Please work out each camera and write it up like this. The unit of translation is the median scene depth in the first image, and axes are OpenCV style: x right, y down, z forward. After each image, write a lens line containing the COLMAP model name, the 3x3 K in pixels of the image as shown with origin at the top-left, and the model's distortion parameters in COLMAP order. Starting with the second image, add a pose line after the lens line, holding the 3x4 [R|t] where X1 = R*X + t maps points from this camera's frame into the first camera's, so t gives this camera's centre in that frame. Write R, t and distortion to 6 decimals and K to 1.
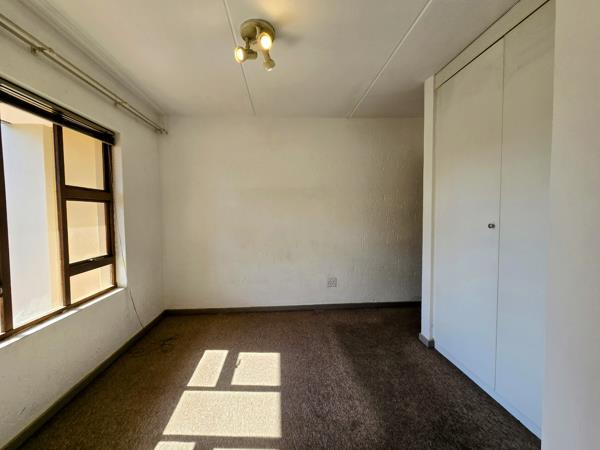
lens RADIAL K [[244.8, 0, 300.0], [0, 244.8, 225.0], [0, 0, 1]] dist [0.001737, 0.000188]
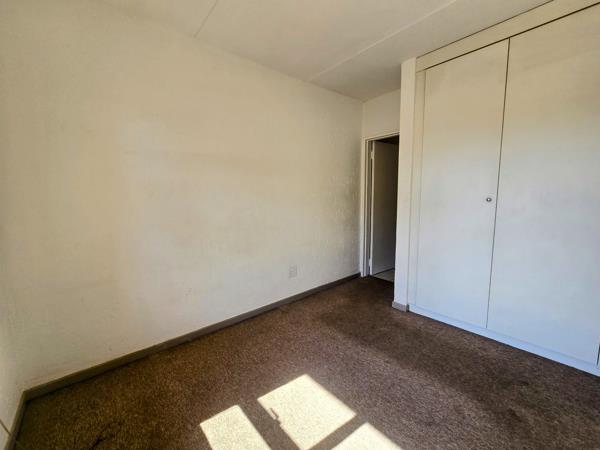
lens RADIAL K [[244.8, 0, 300.0], [0, 244.8, 225.0], [0, 0, 1]] dist [0.001737, 0.000188]
pose [[0.807129, -0.077120, 0.585317, -0.501201], [0.038300, 0.996183, 0.078441, -0.001265], [-0.589132, -0.040895, 0.807001, 0.405891]]
